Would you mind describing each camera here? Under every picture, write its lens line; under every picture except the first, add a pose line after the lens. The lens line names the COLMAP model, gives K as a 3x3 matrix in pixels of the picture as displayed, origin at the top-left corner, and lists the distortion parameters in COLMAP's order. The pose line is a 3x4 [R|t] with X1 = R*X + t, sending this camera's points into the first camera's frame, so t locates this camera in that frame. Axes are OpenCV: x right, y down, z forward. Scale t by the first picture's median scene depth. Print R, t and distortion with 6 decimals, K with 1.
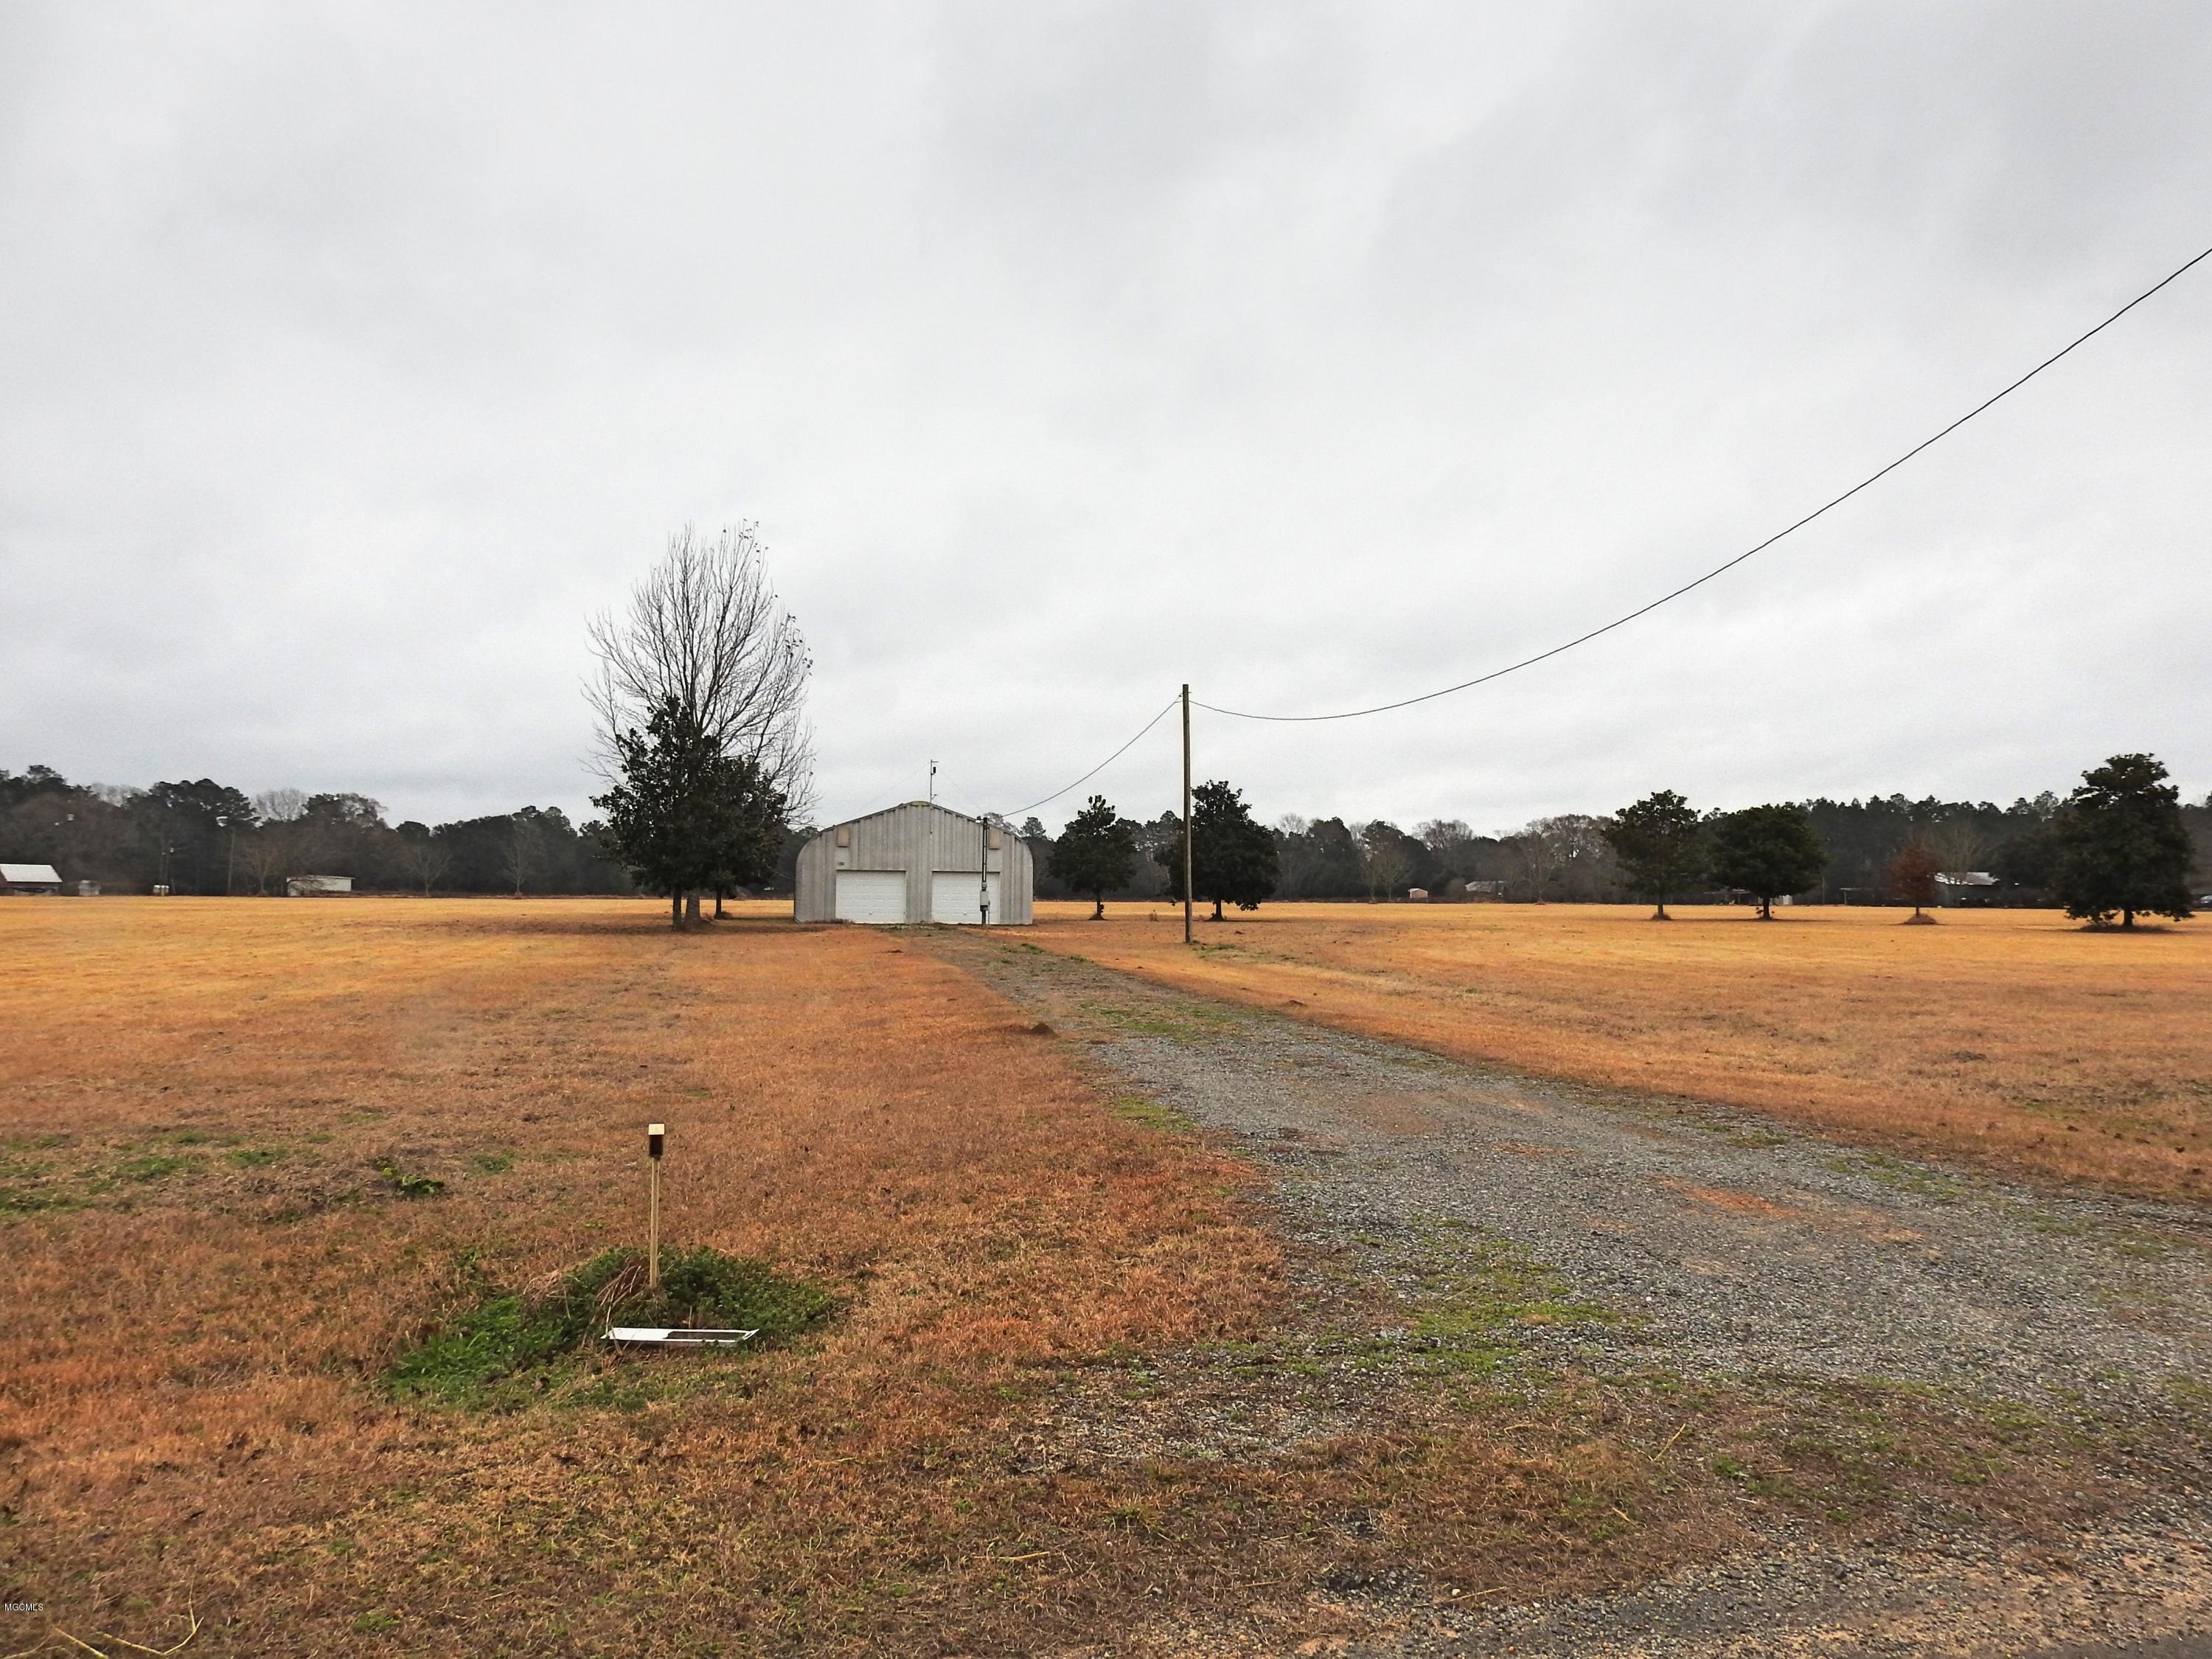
lens RADIAL K [[1617.6, 0, 1103.6], [0, 1617.6, 845.1], [0, 0, 1]] dist [0.012461, -0.000332]
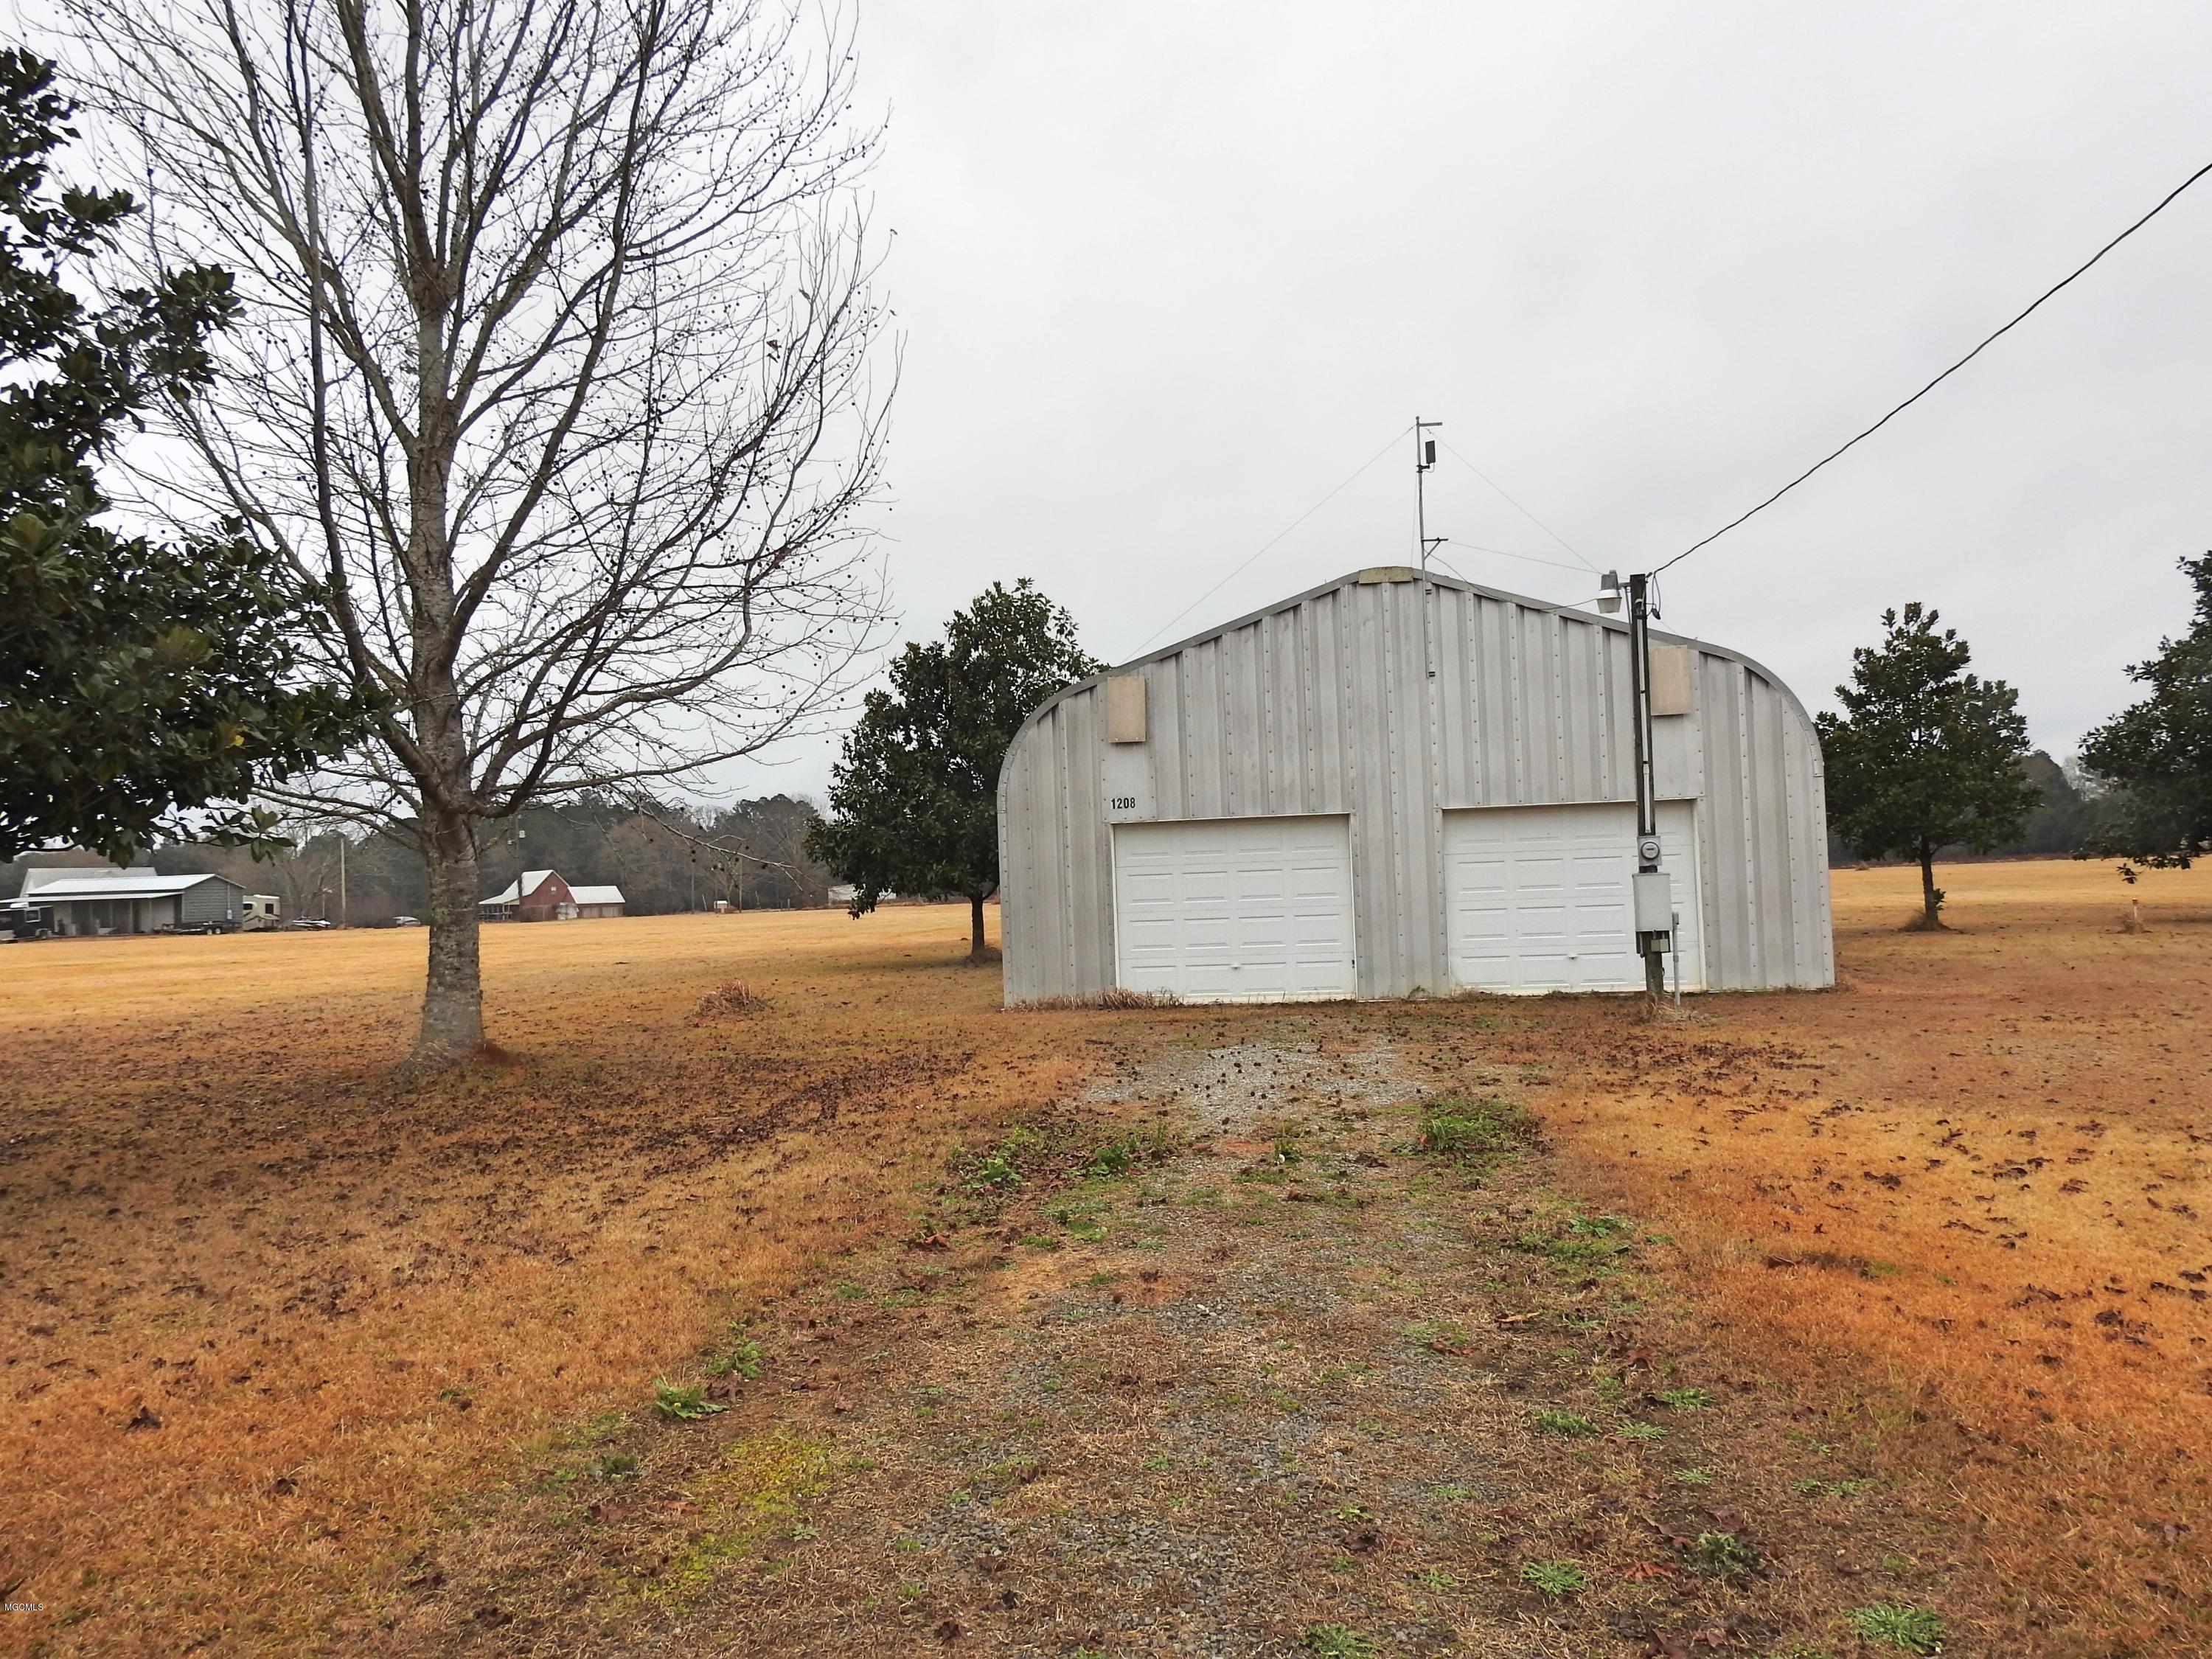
lens RADIAL K [[1617.6, 0, 1103.6], [0, 1617.6, 845.1], [0, 0, 1]] dist [0.012461, -0.000332]
pose [[0.934671, -0.055153, -0.351208, -0.062557], [0.058858, 0.998266, -0.000126, 0.018660], [0.350607, -0.020554, 0.936297, 0.714648]]
